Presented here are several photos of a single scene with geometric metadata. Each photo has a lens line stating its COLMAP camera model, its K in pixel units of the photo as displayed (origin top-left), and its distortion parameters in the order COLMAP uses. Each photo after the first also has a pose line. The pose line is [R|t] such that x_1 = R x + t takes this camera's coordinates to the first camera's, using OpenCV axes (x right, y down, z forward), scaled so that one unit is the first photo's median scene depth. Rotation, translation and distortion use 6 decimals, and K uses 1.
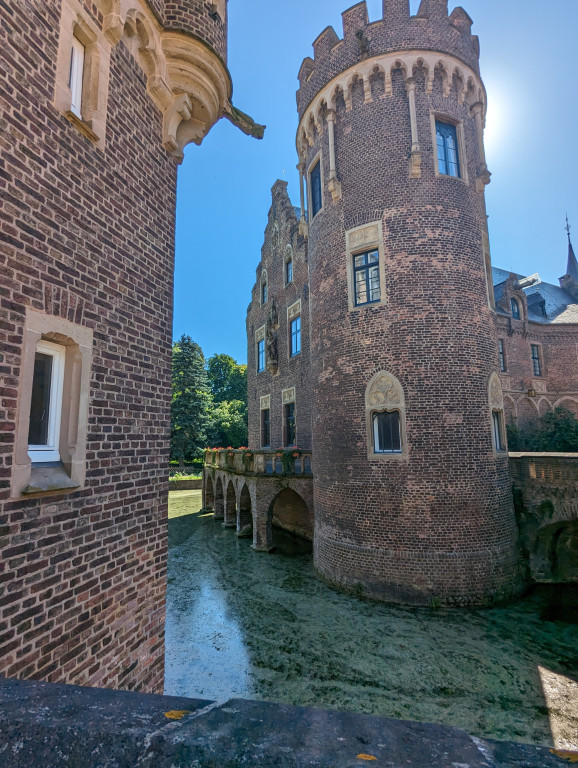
lens RADIAL K [[385.4, 0, 289.0], [0, 385.4, 384.0], [0, 0, 1]] dist [0.000525, -0.000488]
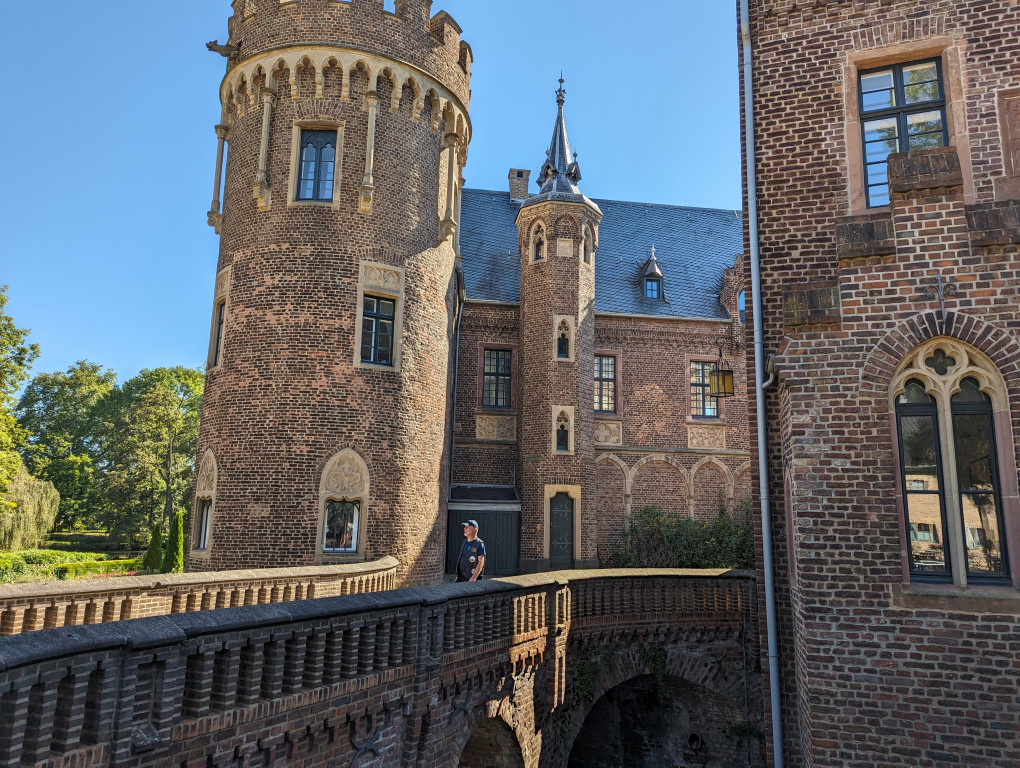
lens RADIAL K [[727.6, 0, 506.9], [0, 727.6, 379.6], [0, 0, 1]] dist [0.070357, -0.060479]
pose [[0.939962, -0.023315, -0.340482, 1.370335], [0.007999, 0.998895, -0.046317, -0.104726], [0.341186, 0.040813, 0.939109, -0.278410]]
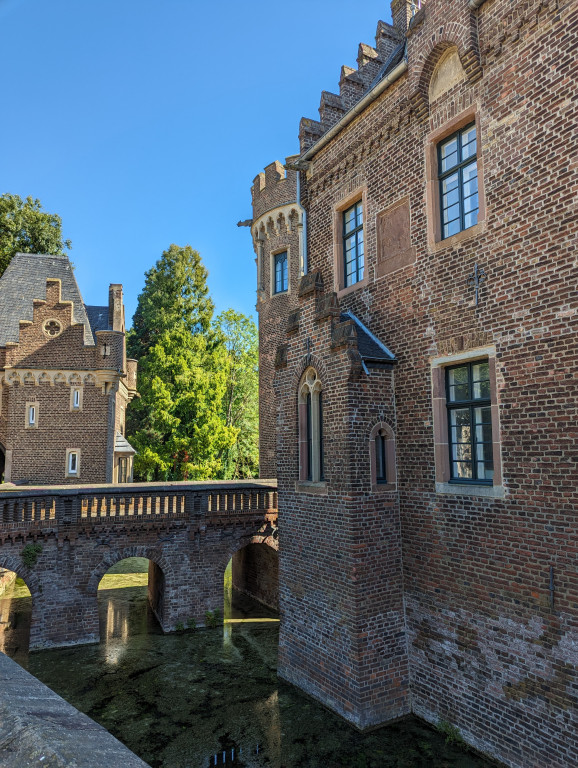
lens RADIAL K [[541.2, 0, 303.3], [0, 541.2, 391.3], [0, 0, 1]] dist [0.068842, -0.060136]
pose [[0.509837, -0.086977, -0.855863, 2.359044], [0.136224, 0.990486, -0.019509, -0.106092], [0.849417, -0.106642, 0.516834, -0.073690]]
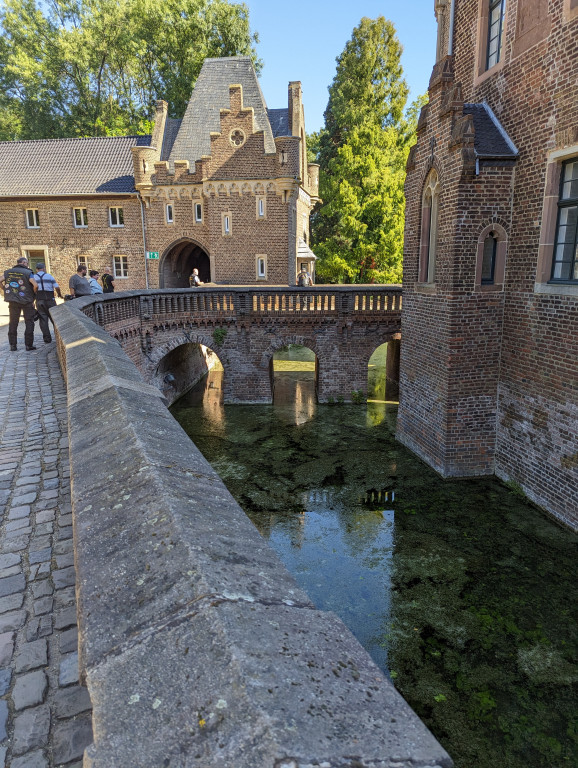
lens RADIAL K [[547.9, 0, 291.6], [0, 547.9, 390.6], [0, 0, 1]] dist [0.070357, -0.060479]
pose [[0.147190, 0.237056, -0.960281, 2.573354], [0.159956, 0.952371, 0.259621, -0.084408], [0.976089, -0.191816, 0.102261, 0.013661]]
